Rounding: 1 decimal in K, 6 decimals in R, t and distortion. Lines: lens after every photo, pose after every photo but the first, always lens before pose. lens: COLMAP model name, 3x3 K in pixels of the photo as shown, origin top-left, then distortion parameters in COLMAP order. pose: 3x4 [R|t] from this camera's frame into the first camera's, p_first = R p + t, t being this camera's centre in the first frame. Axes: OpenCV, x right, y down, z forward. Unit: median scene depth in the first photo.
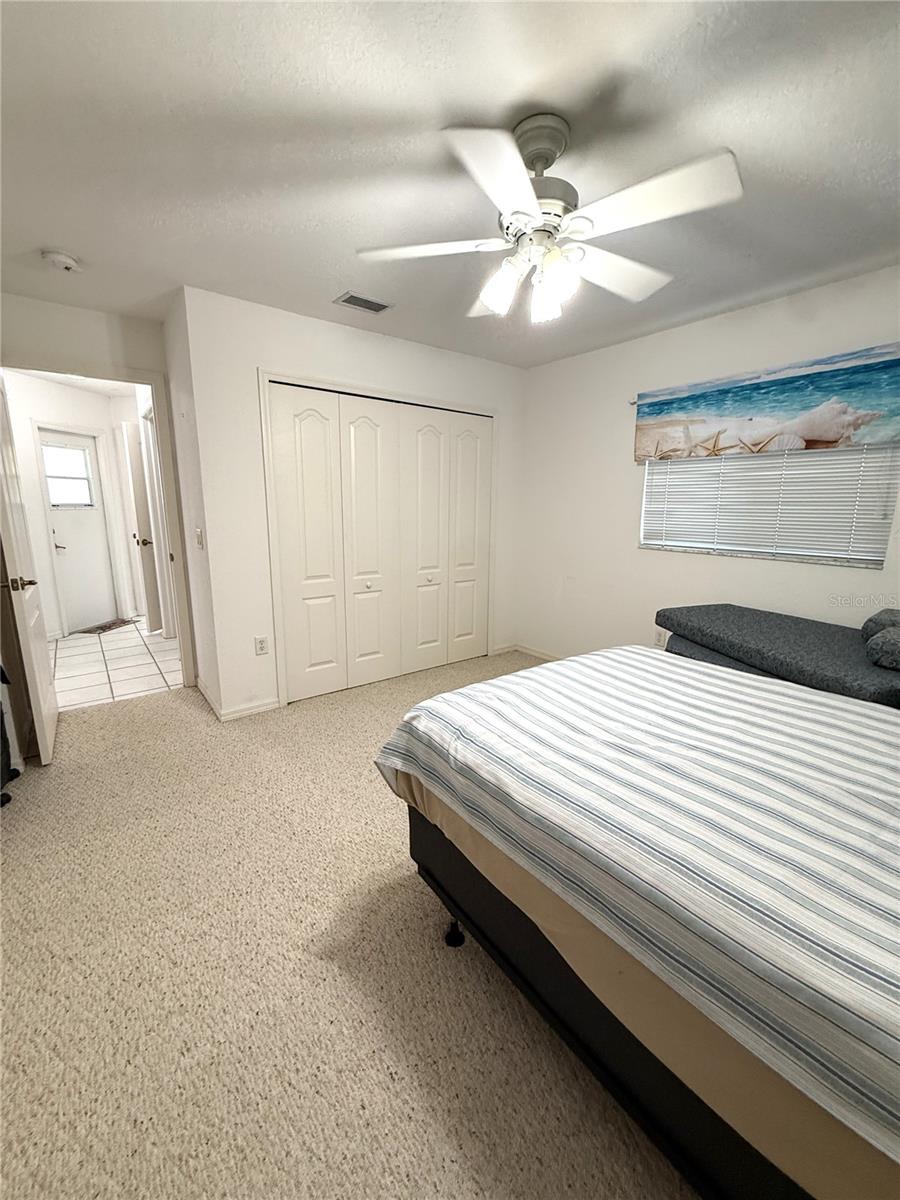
lens RADIAL K [[479.0, 0, 449.9], [0, 479.0, 600.5], [0, 0, 1]] dist [-0.001906, -0.000253]
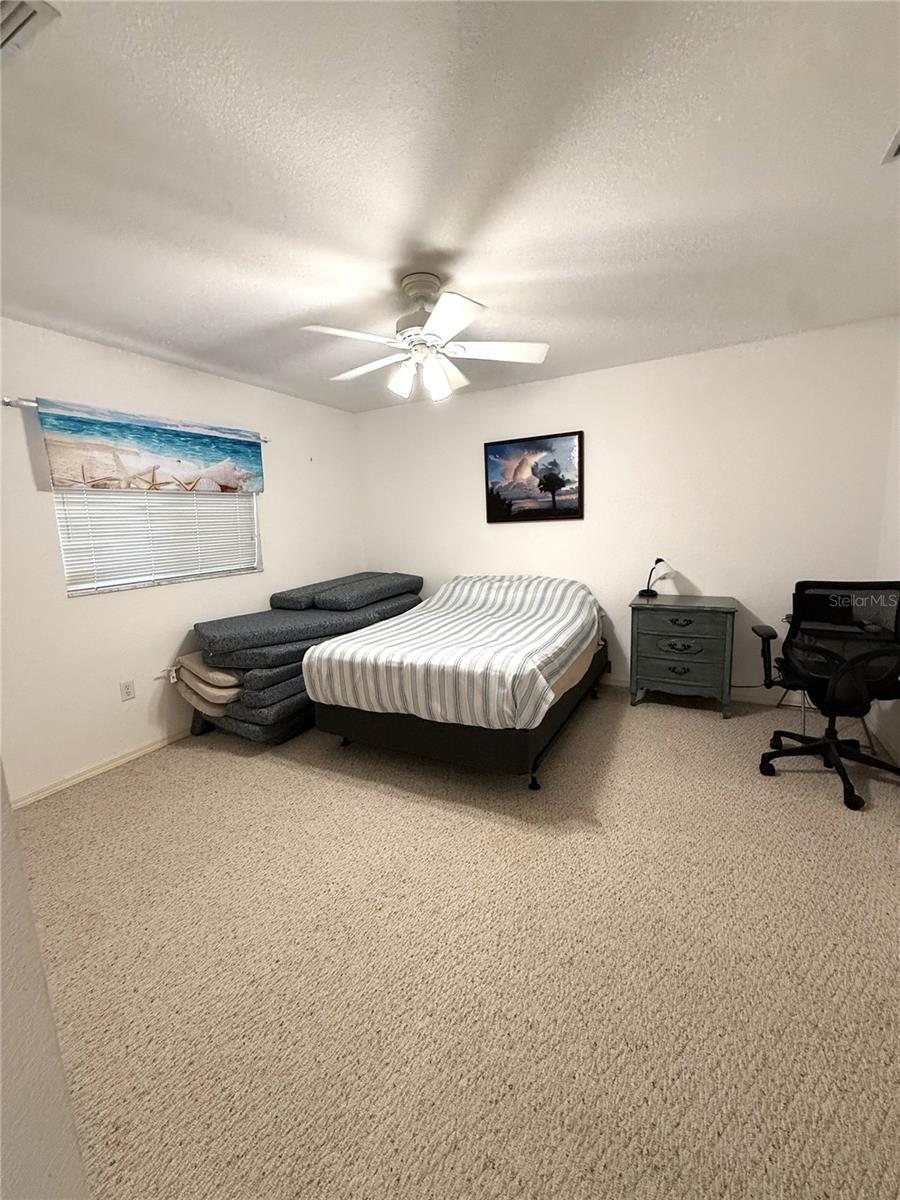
lens RADIAL K [[479.0, 0, 450.9], [0, 479.0, 599.6], [0, 0, 1]] dist [-0.001906, -0.000253]
pose [[-0.413008, -0.137678, 0.900261, -0.723591], [0.218876, 0.944530, 0.244860, -0.207225], [-0.884035, 0.298174, -0.359964, 0.950831]]
